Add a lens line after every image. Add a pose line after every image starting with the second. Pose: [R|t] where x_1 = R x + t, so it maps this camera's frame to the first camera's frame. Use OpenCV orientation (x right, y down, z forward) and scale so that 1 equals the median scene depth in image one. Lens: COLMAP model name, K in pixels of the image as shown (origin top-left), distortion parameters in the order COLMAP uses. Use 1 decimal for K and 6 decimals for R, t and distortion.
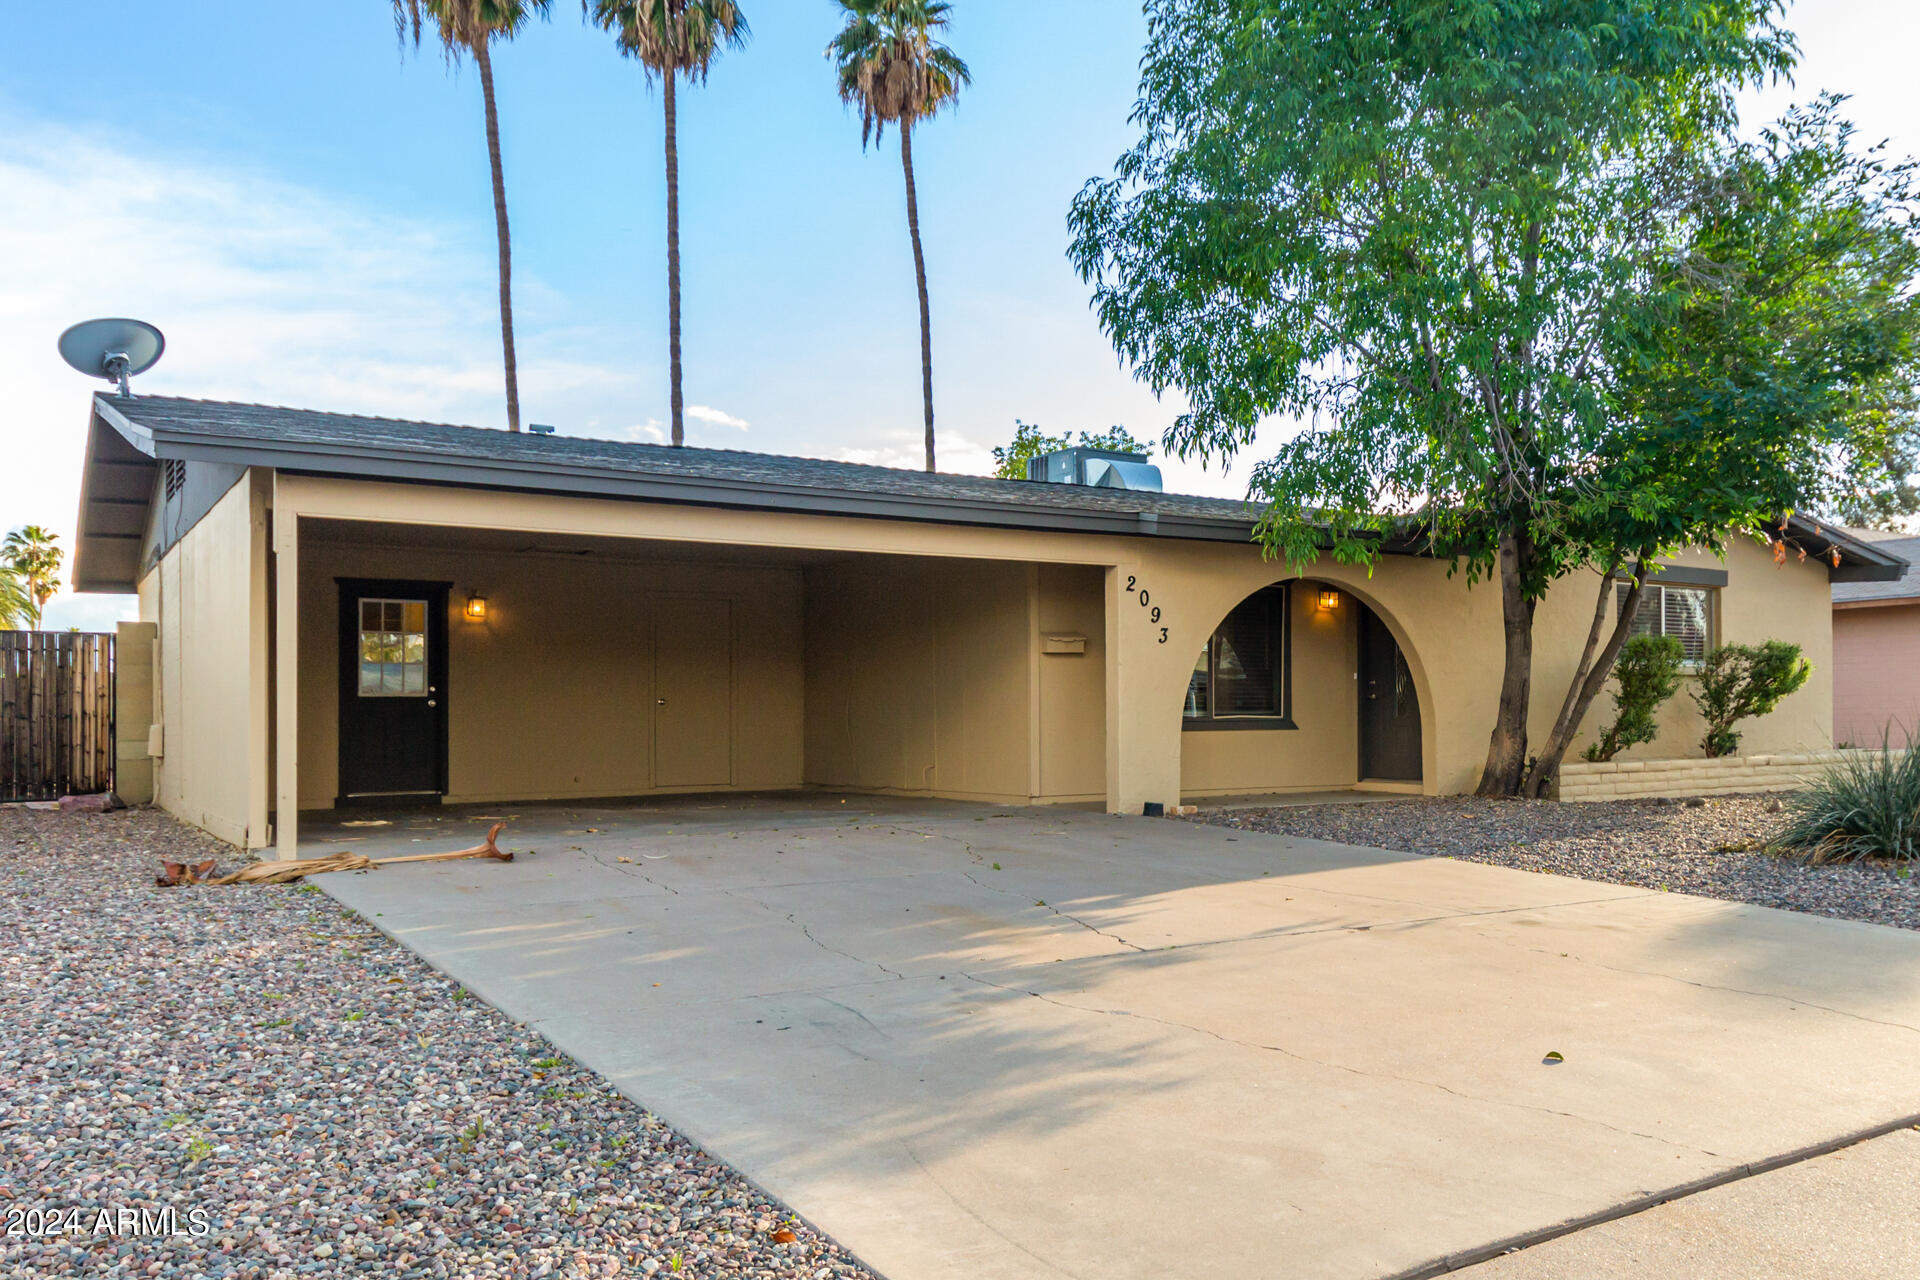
lens RADIAL K [[1312.0, 0, 964.4], [0, 1312.0, 703.8], [0, 0, 1]] dist [0.000878, 0.000564]
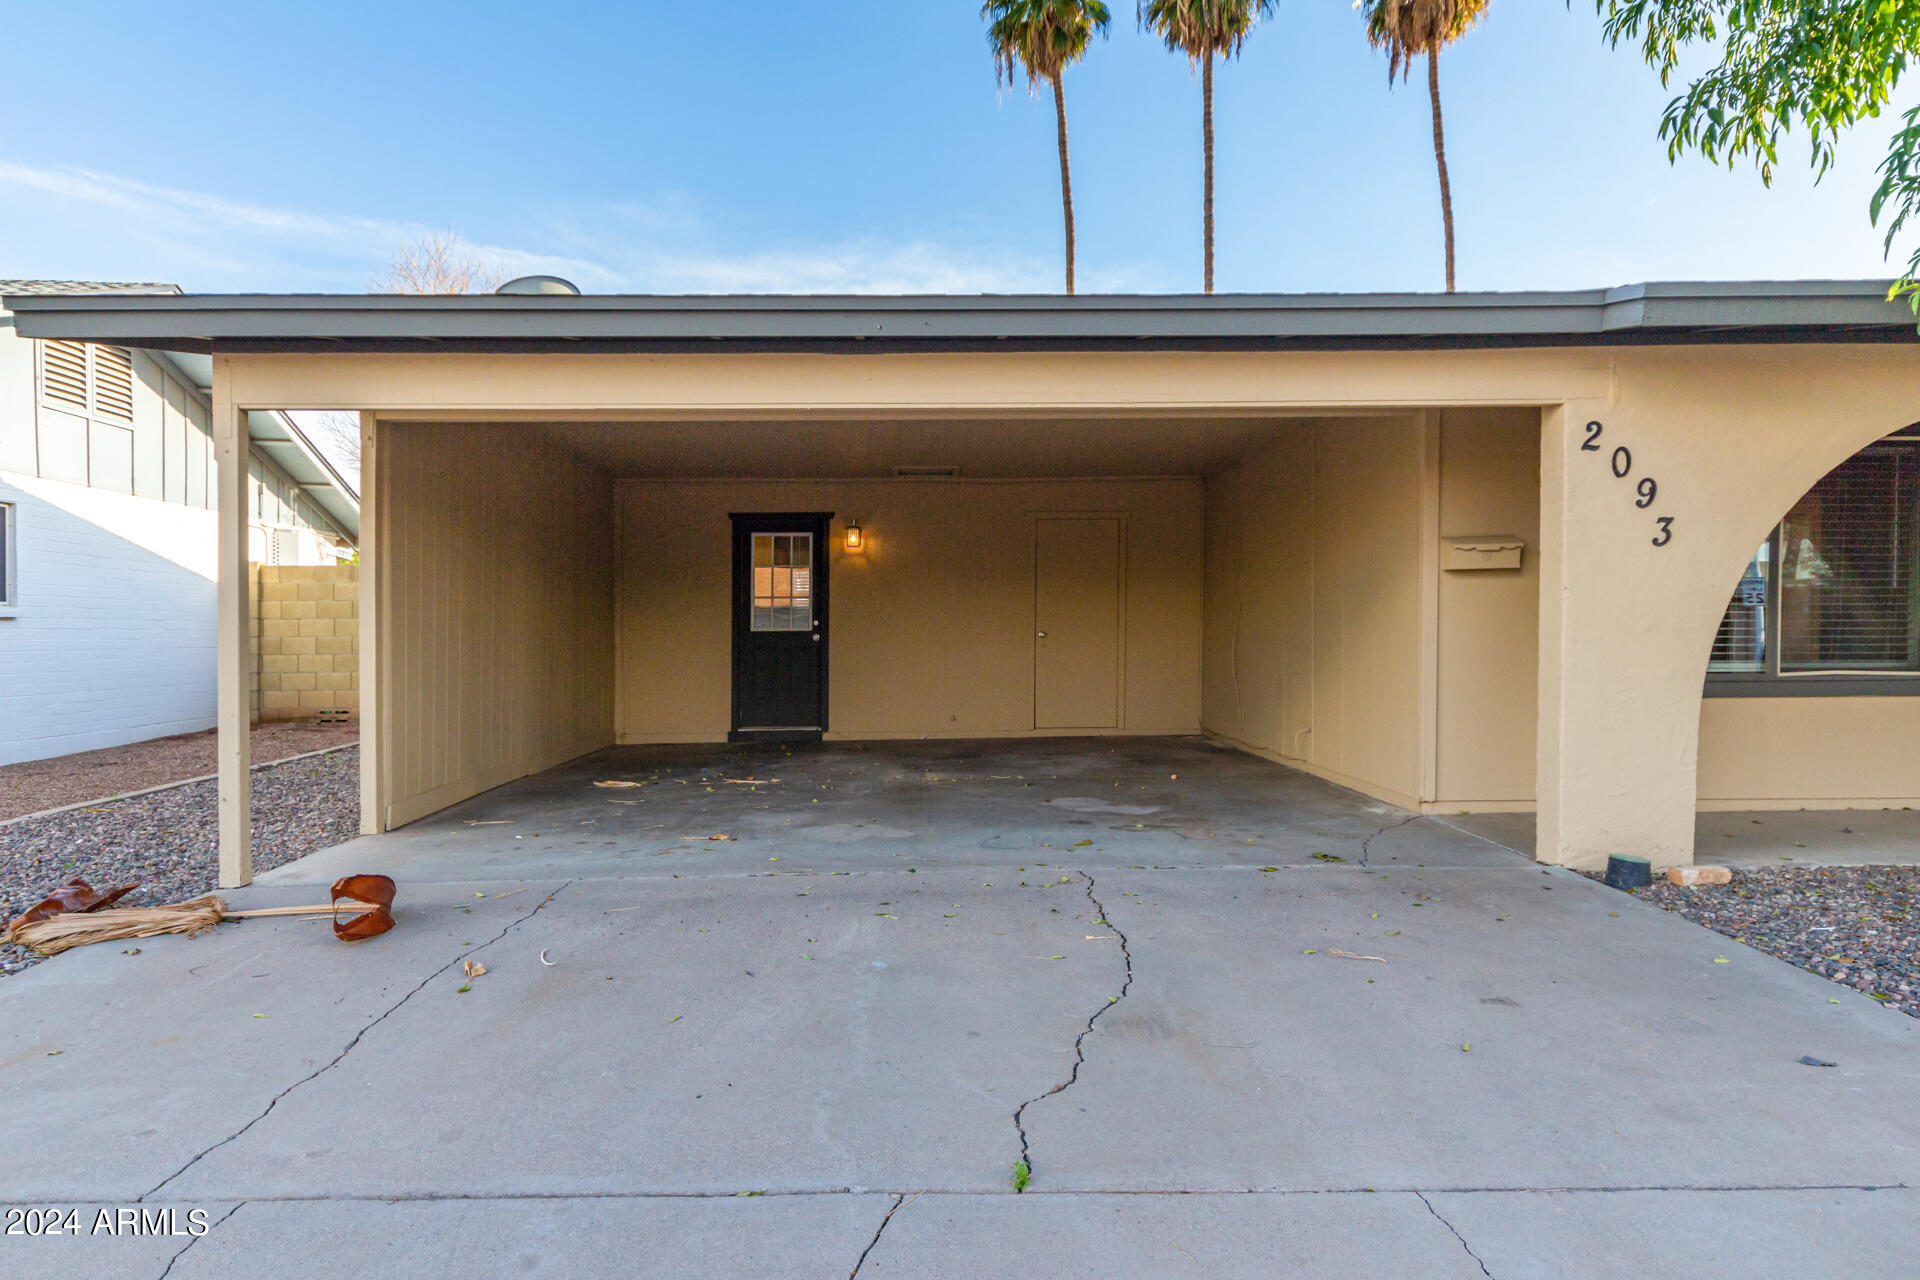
lens RADIAL K [[1126.1, 0, 958.5], [0, 1126.1, 675.4], [0, 0, 1]] dist [-0.000133, 0.001058]
pose [[0.902635, 0.011188, -0.430261, 0.055014], [0.010727, 0.998767, 0.048474, -0.011687], [0.430273, -0.048370, 0.901402, 0.281447]]
